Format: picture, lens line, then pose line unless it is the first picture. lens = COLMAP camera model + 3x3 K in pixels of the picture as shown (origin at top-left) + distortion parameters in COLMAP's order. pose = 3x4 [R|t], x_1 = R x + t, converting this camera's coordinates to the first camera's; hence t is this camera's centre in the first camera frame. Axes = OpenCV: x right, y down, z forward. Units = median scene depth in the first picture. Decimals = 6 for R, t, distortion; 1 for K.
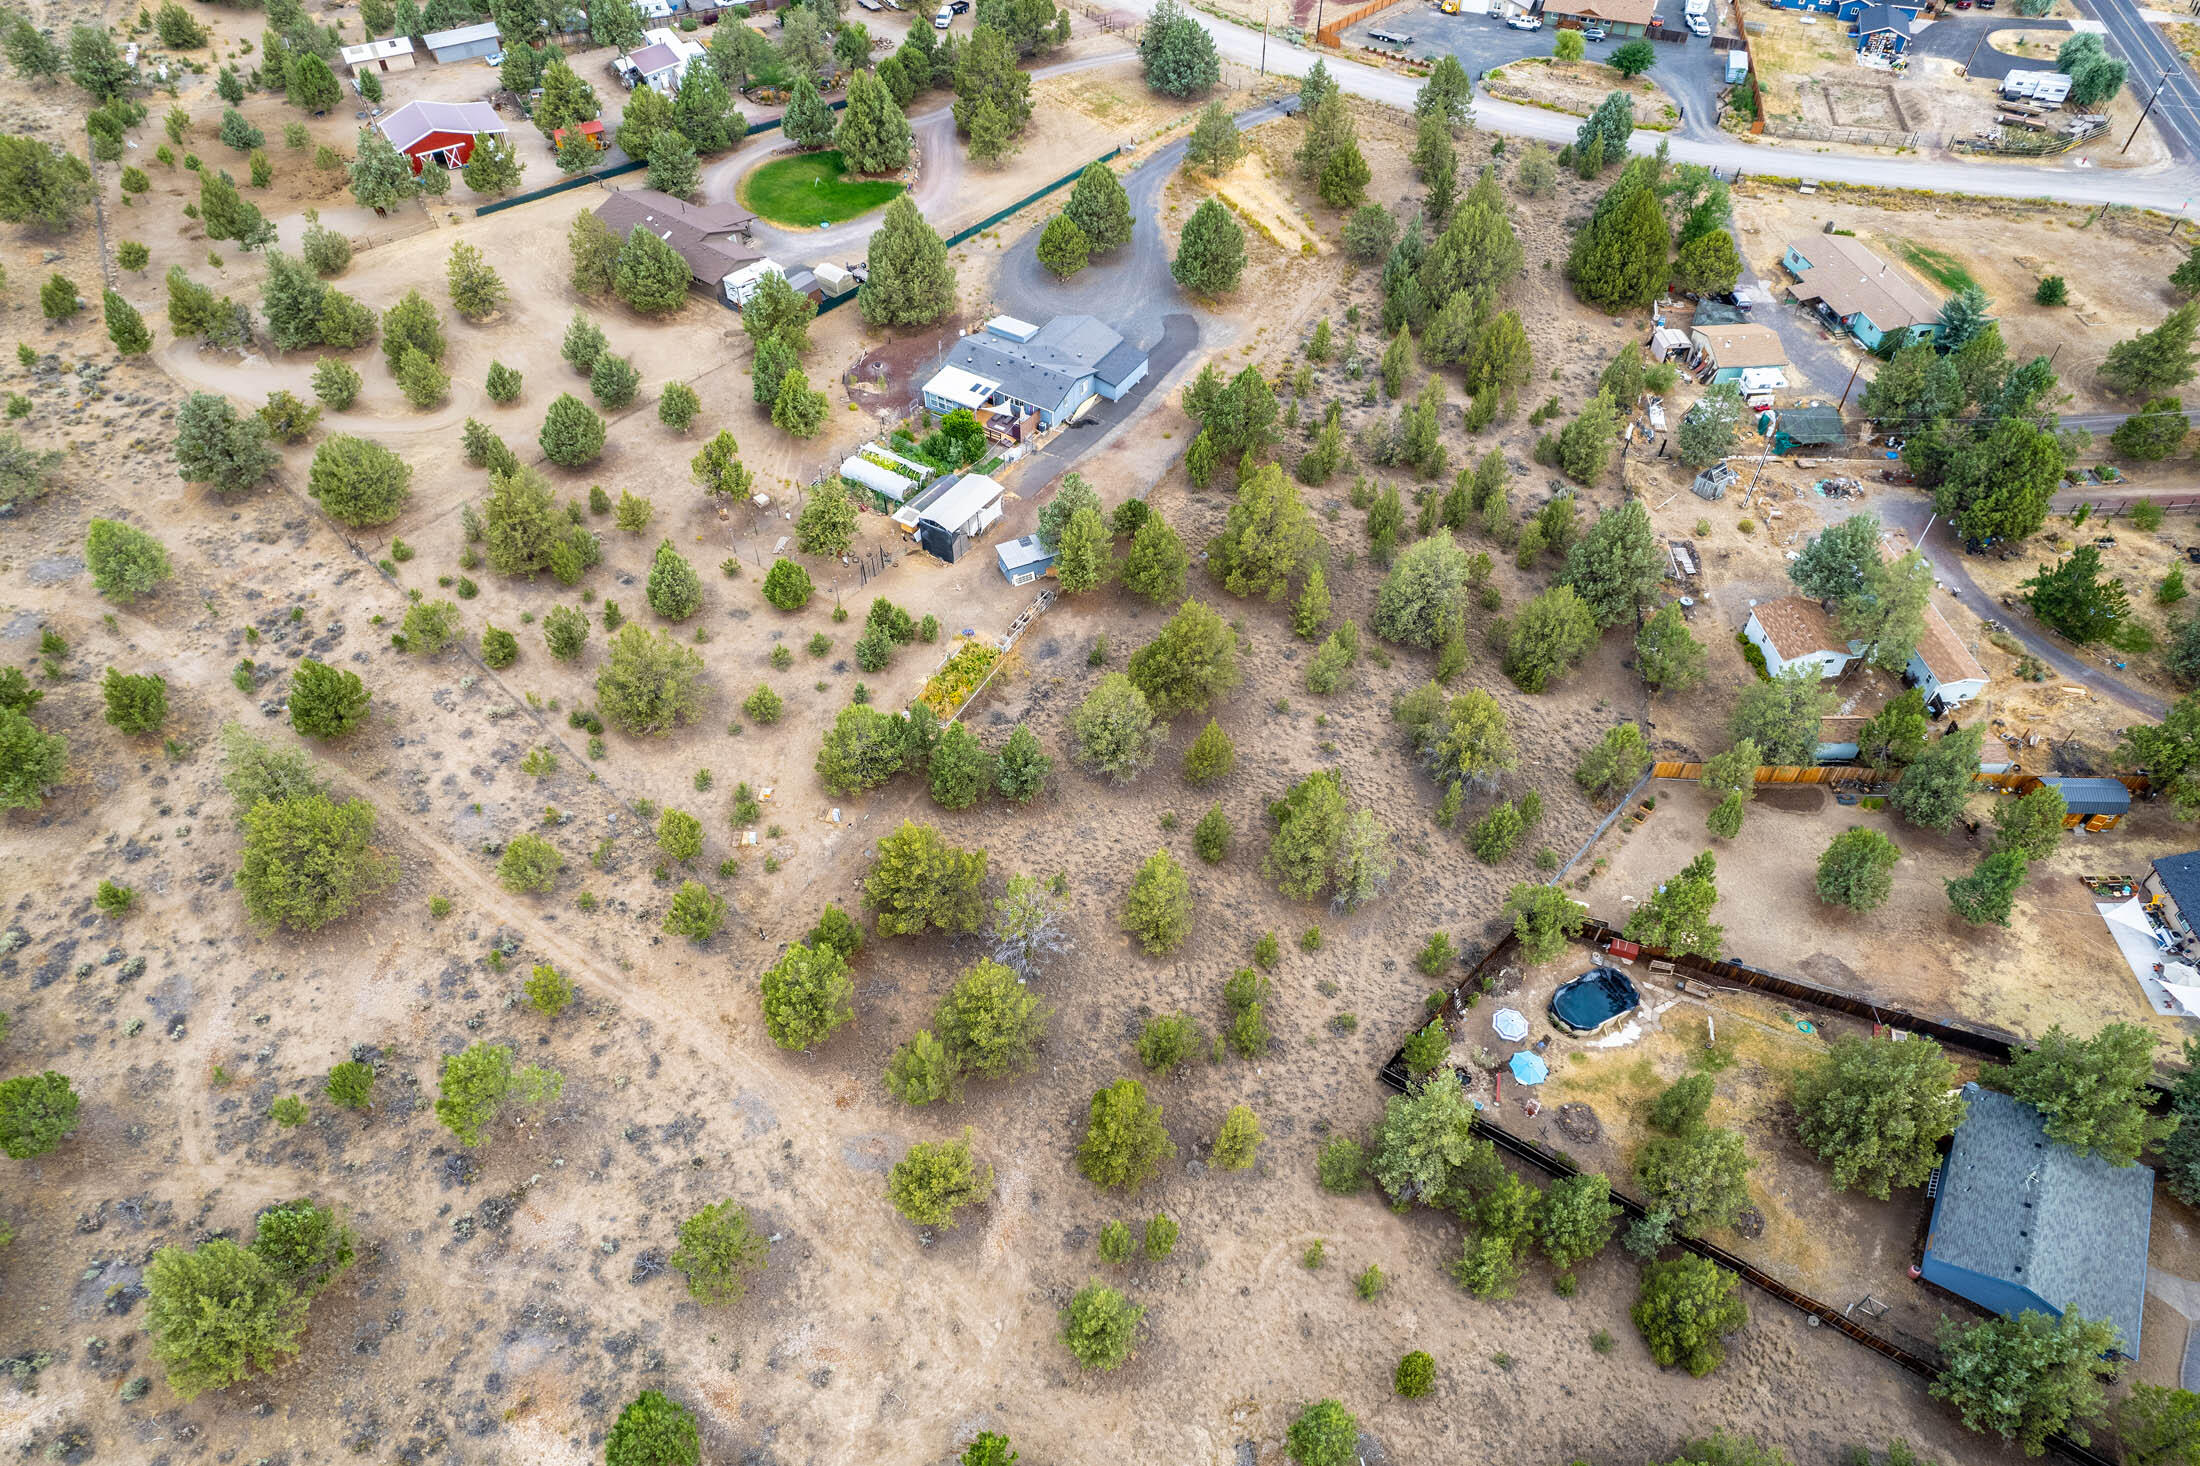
lens RADIAL K [[1412.8, 0, 1113.8], [0, 1412.8, 736.9], [0, 0, 1]] dist [-0.081267, 0.071862]
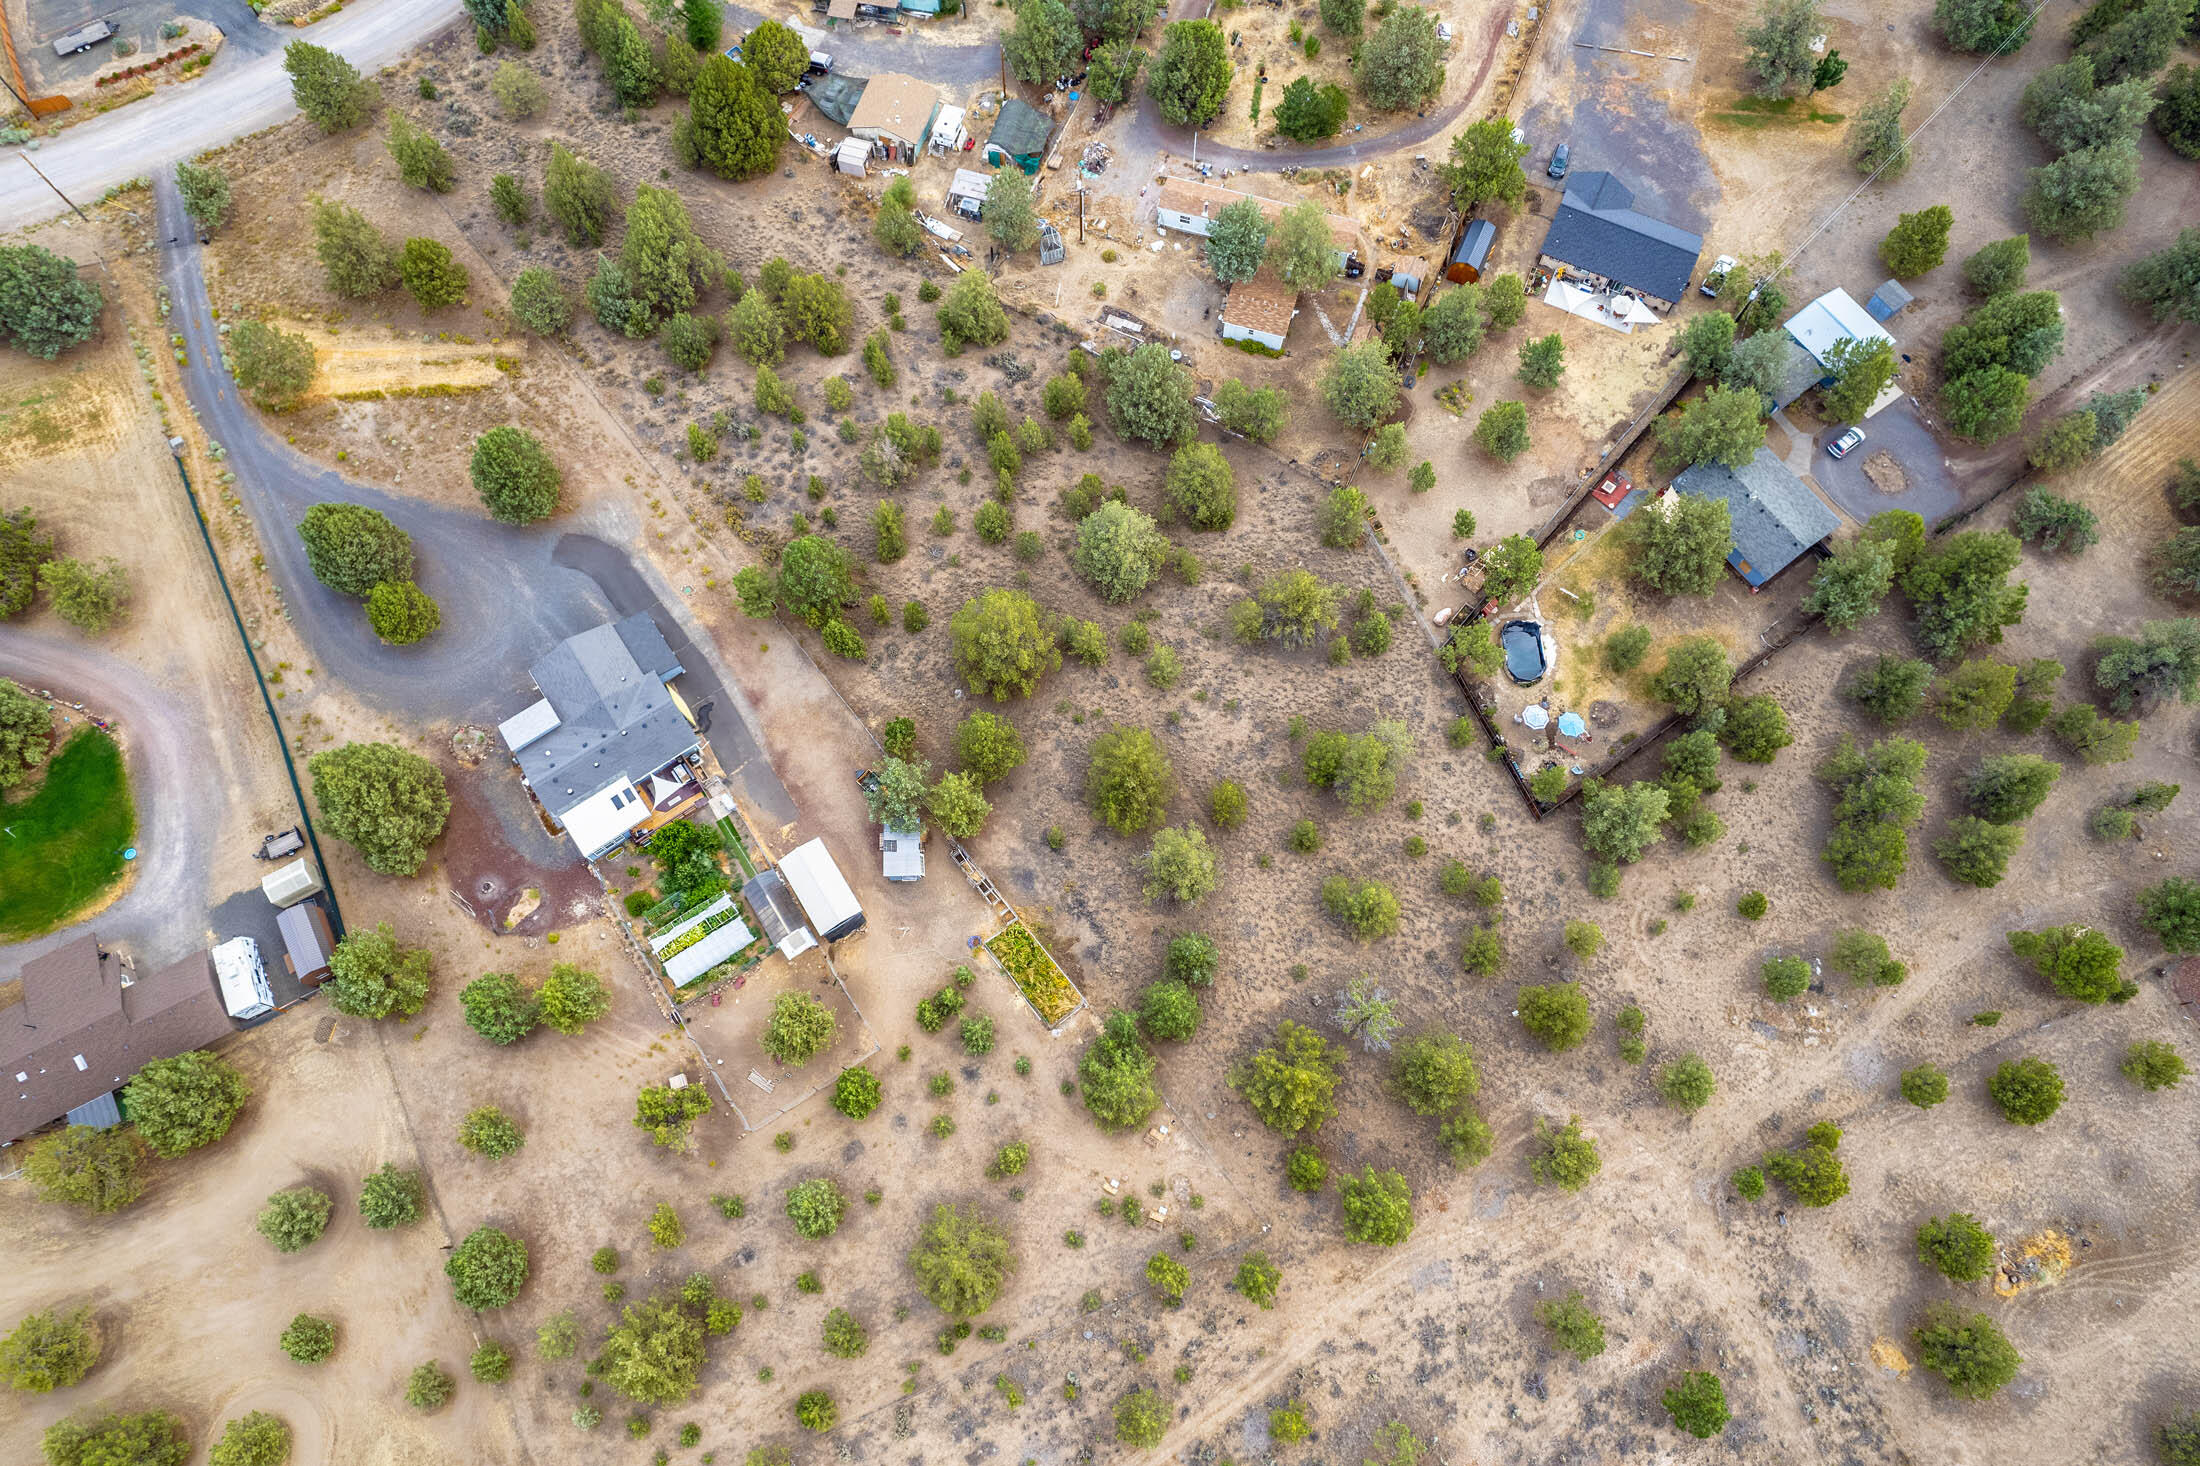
lens RADIAL K [[1412.8, 0, 1109.4], [0, 1412.8, 737.4], [0, 0, 1]] dist [-0.081267, 0.071862]
pose [[0.390991, -0.862250, 0.321949, -0.266418], [0.672855, 0.506450, 0.539235, -0.633372], [-0.628007, 0.005789, 0.778186, 0.153590]]
